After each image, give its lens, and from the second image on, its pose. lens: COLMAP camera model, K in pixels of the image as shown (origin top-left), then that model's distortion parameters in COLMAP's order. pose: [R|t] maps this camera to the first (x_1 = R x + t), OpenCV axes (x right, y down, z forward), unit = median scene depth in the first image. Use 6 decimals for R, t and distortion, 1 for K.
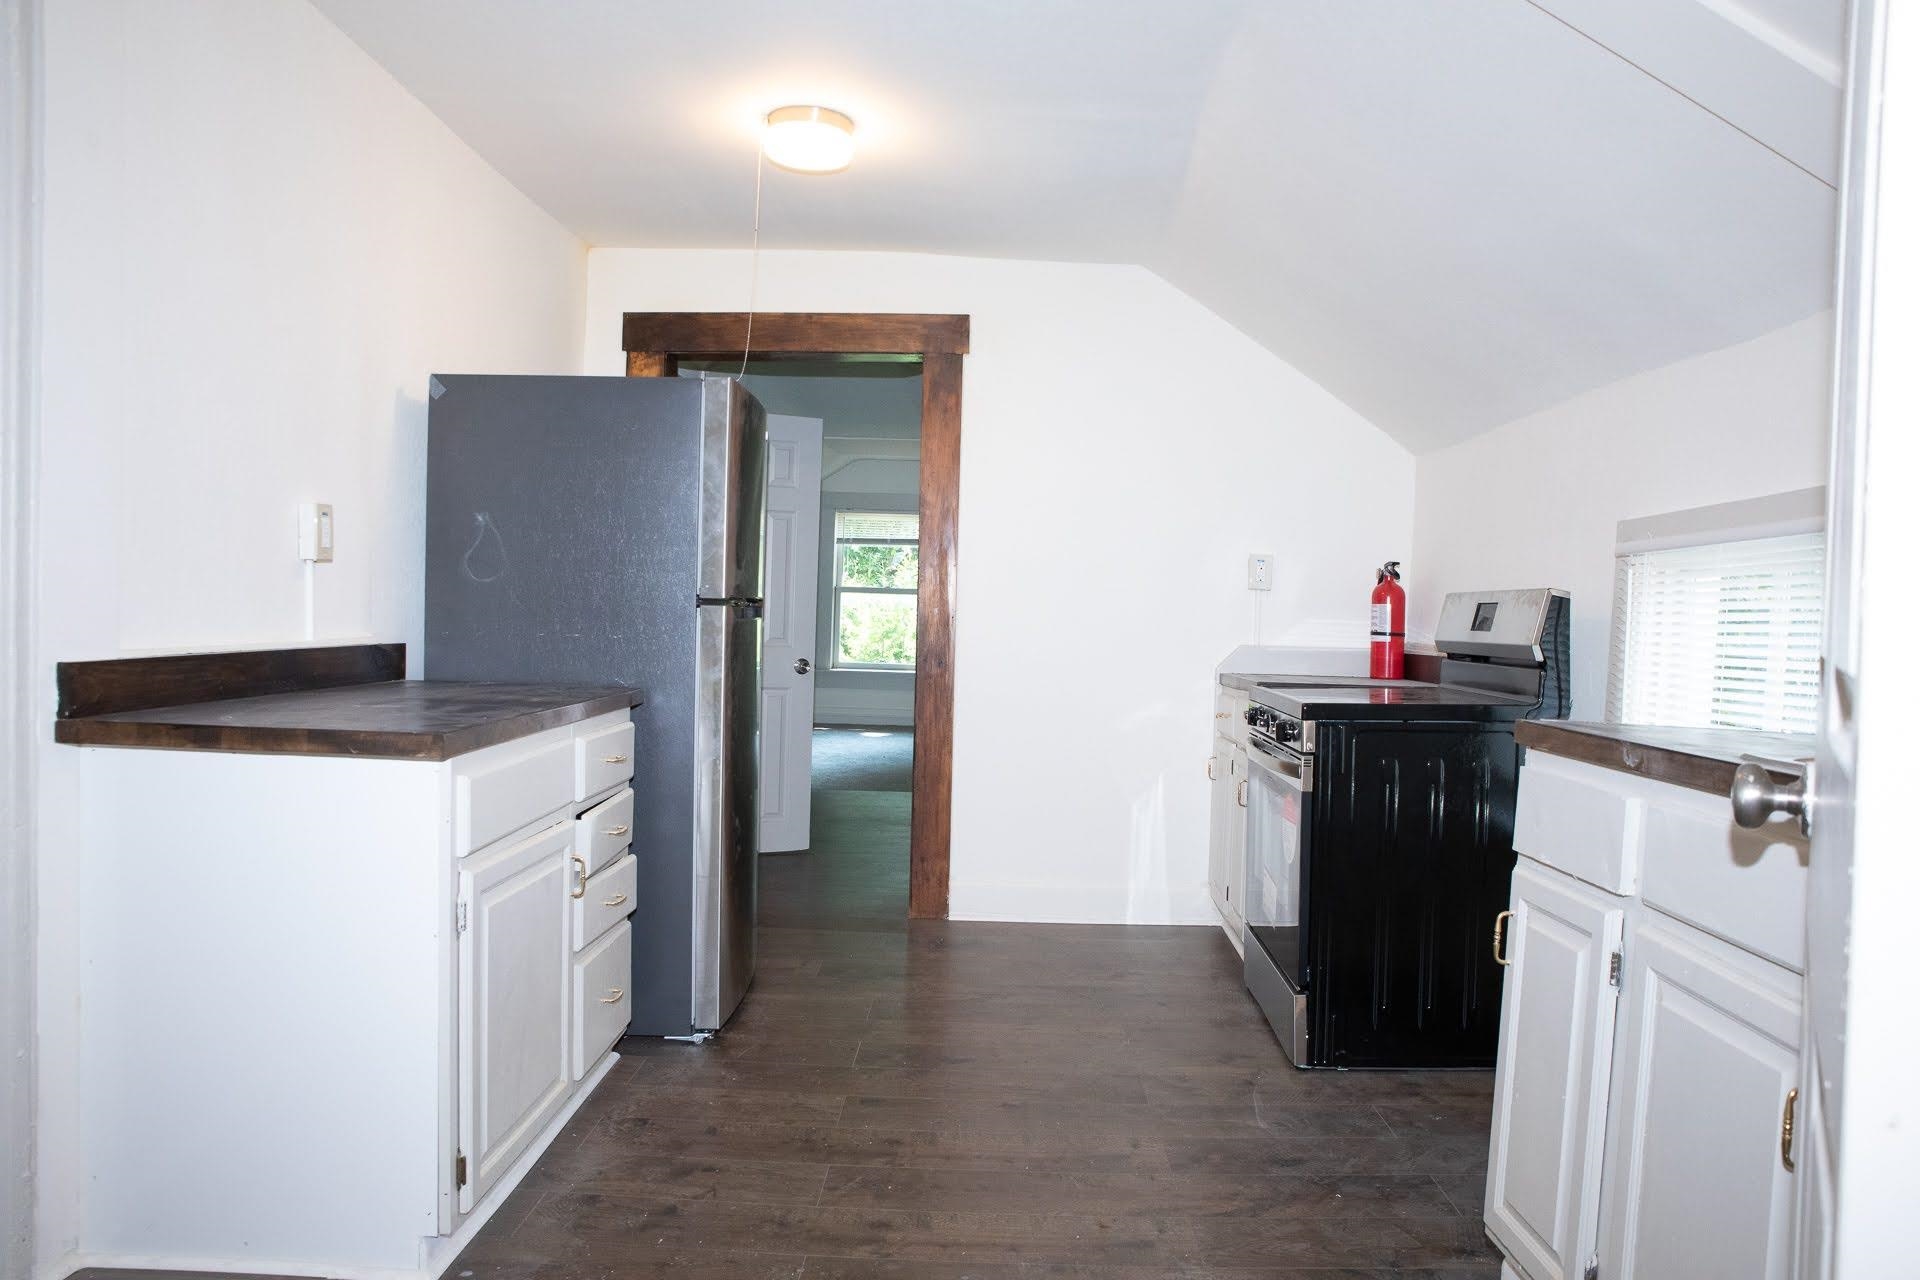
lens RADIAL K [[1337.4, 0, 960.0], [0, 1337.4, 640.0], [0, 0, 1]] dist [-0.067352, 0.002947]
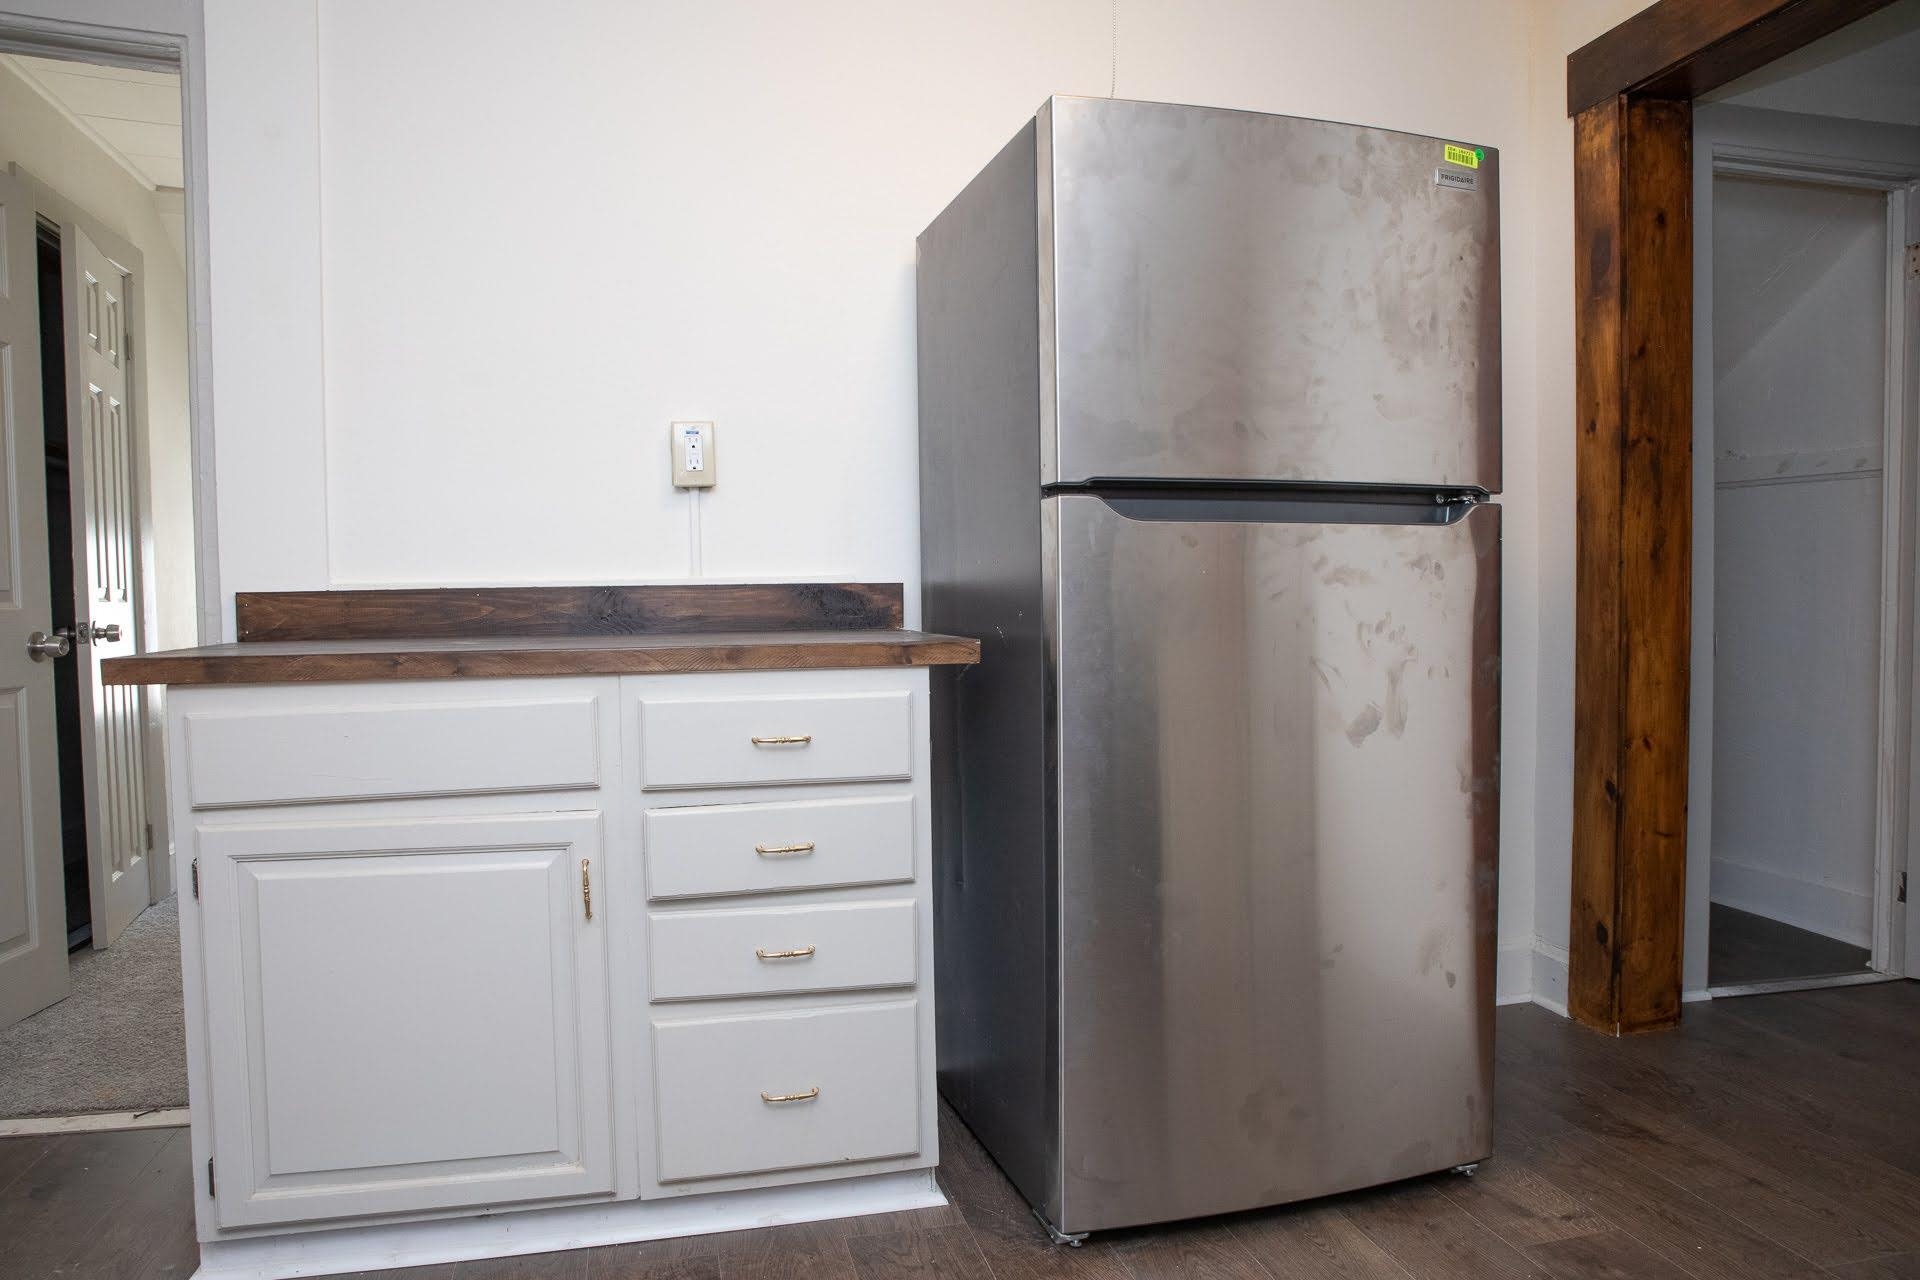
lens RADIAL K [[1266.8, 0, 960.0], [0, 1266.8, 640.0], [0, 0, 1]] dist [-0.003287, -0.000225]
pose [[0.258548, 0.015713, -0.965871, 0.353681], [-0.003616, 0.999876, 0.015298, 0.024856], [0.965992, -0.000463, 0.258572, 0.824819]]
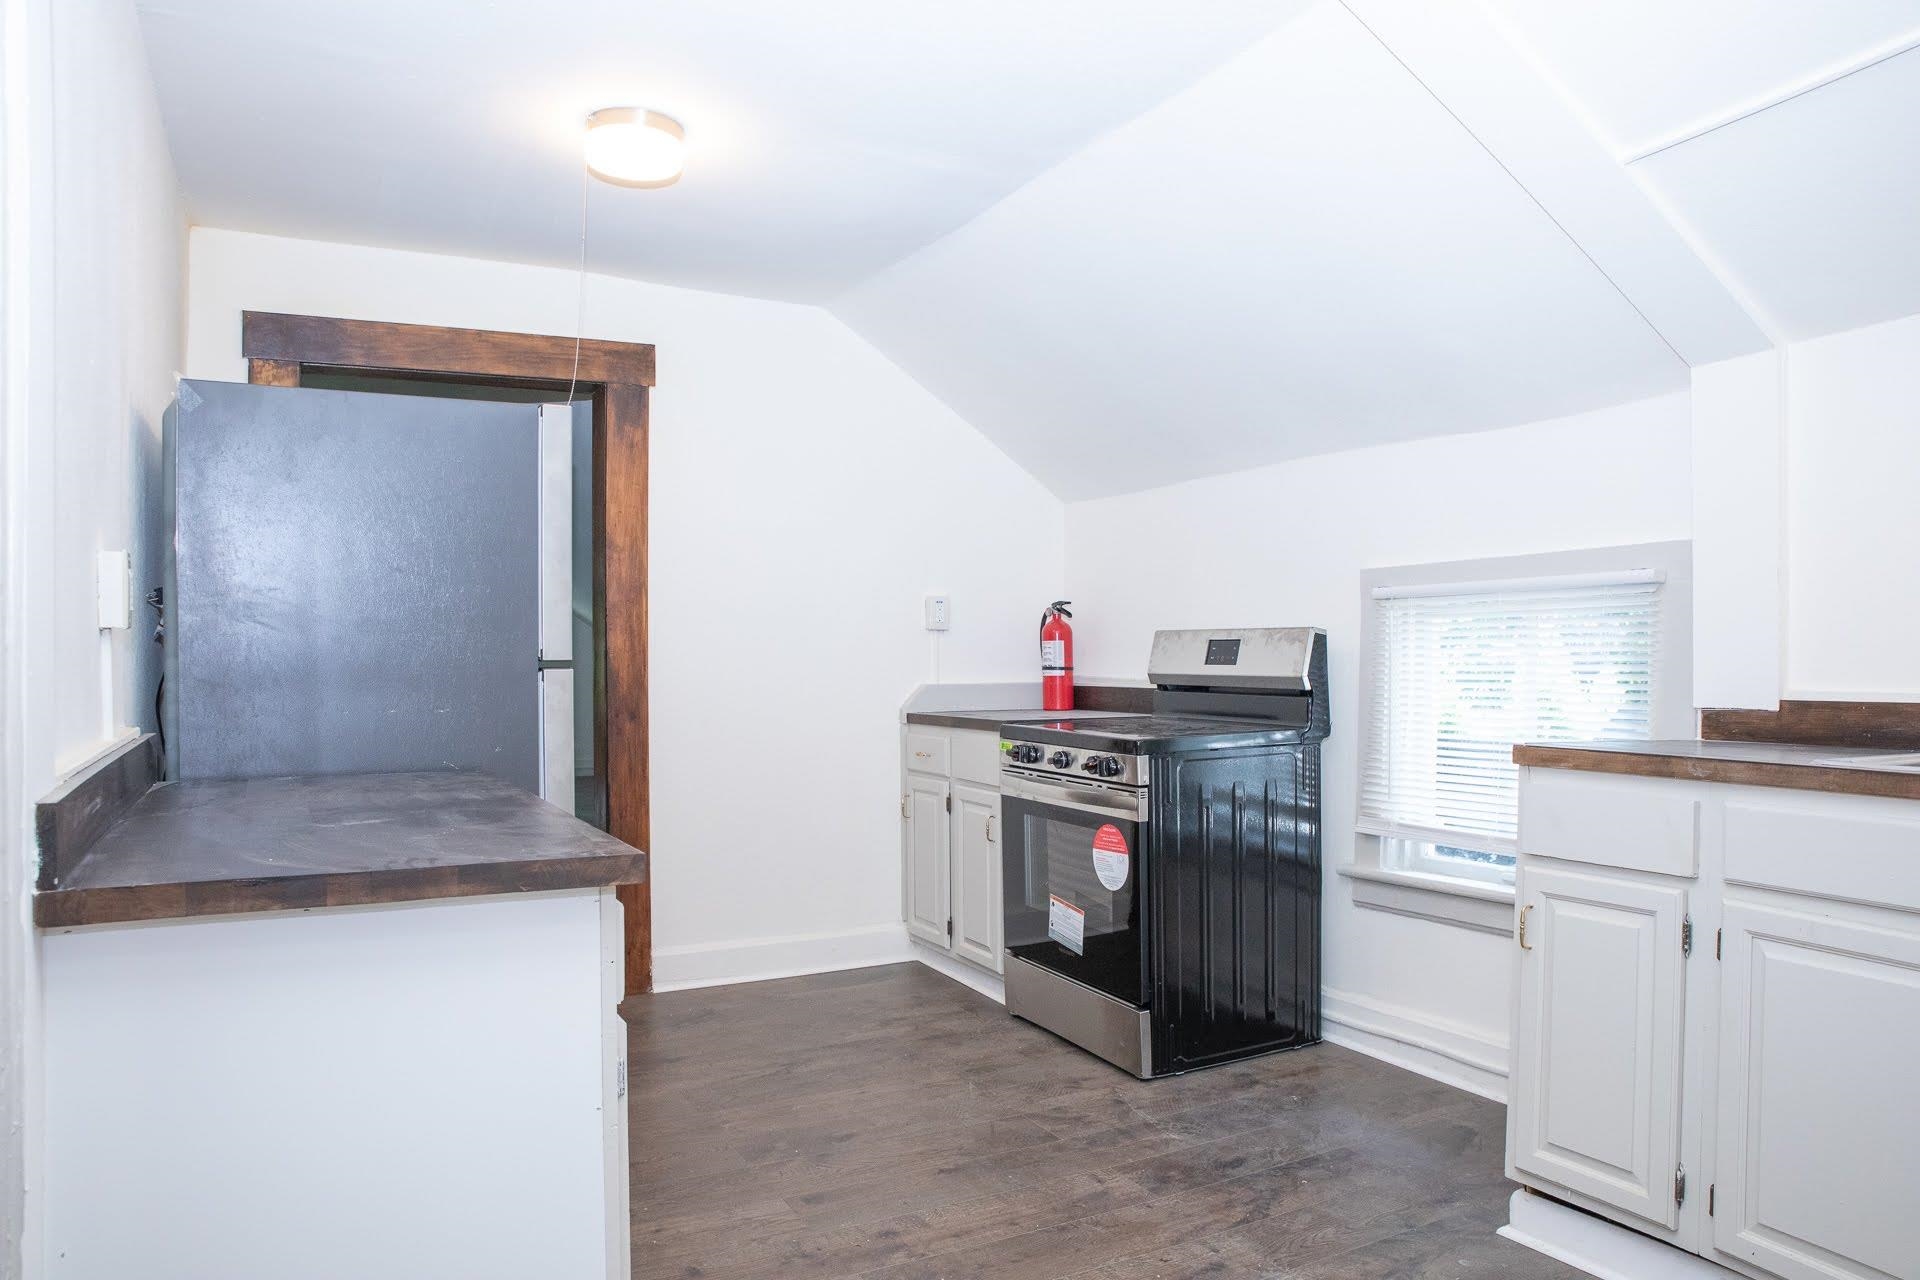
lens RADIAL K [[1337.4, 0, 960.0], [0, 1337.4, 640.0], [0, 0, 1]] dist [-0.067352, 0.002947]
pose [[0.872480, -0.028131, 0.487839, -0.383734], [0.037857, 0.999232, -0.010085, -0.027013], [-0.487180, 0.027267, 0.872876, 0.121920]]
